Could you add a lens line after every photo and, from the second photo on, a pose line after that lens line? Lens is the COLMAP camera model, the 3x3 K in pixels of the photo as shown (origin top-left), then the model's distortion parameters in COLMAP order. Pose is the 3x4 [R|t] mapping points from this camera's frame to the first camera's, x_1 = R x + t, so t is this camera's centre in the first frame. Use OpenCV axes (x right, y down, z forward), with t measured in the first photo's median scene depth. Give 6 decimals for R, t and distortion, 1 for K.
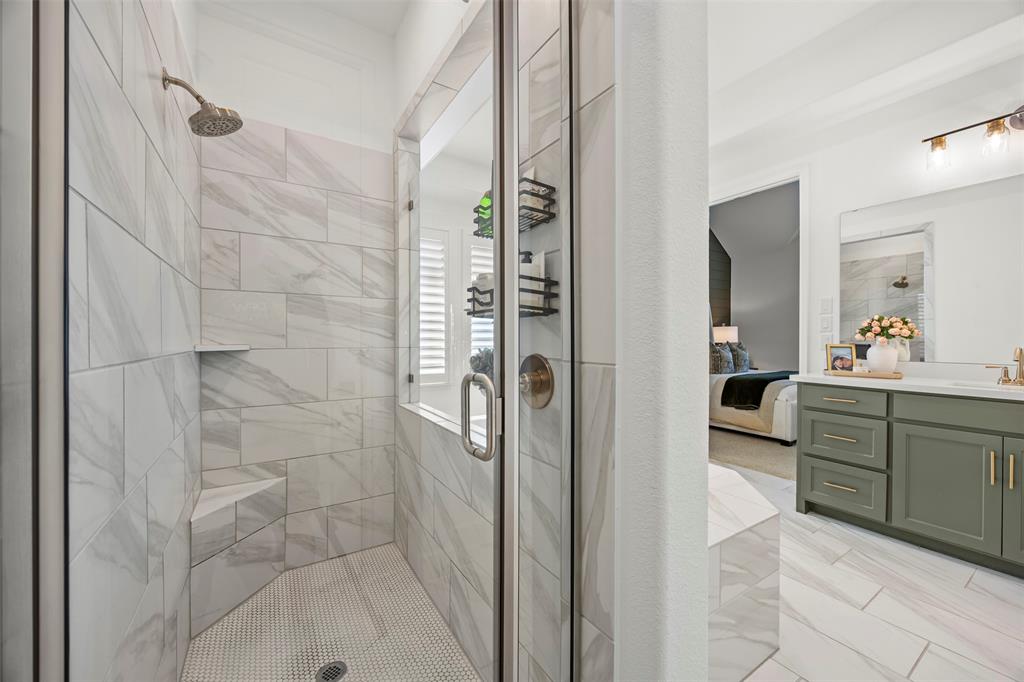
lens RADIAL K [[393.1, 0, 504.6], [0, 393.1, 339.9], [0, 0, 1]] dist [-0.000899, 0.000100]
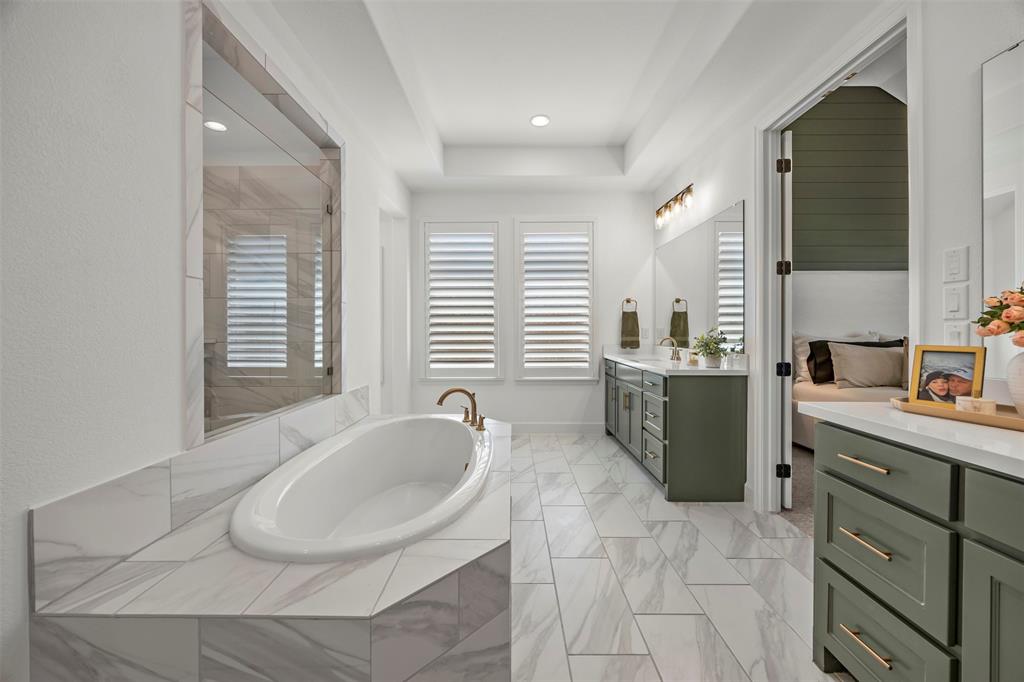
lens RADIAL K [[391.4, 0, 509.8], [0, 391.4, 334.5], [0, 0, 1]] dist [-0.001480, -0.000192]
pose [[0.843702, 0.000960, -0.536811, 0.781035], [-0.001092, 0.999999, 0.000072, -0.002791], [0.536811, 0.000526, 0.843702, 0.383091]]
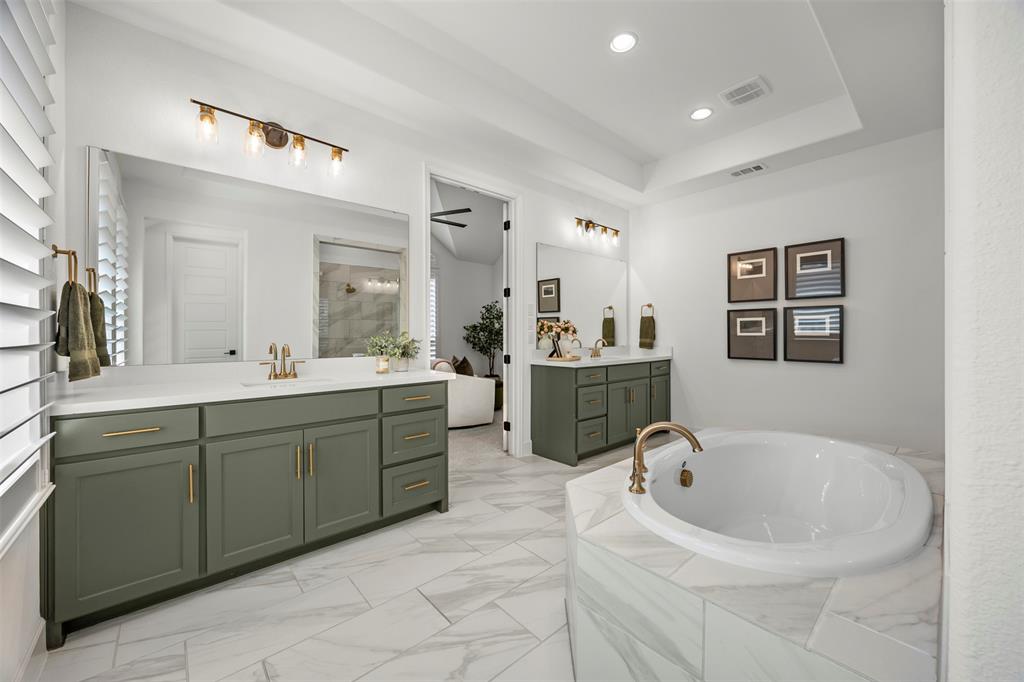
lens RADIAL K [[391.4, 0, 509.8], [0, 391.4, 334.5], [0, 0, 1]] dist [-0.001480, -0.000192]
pose [[-0.159437, -0.004530, 0.987198, -0.616686], [0.002884, 0.999983, 0.005054, -0.022439], [-0.987204, 0.003653, -0.159421, 1.648139]]
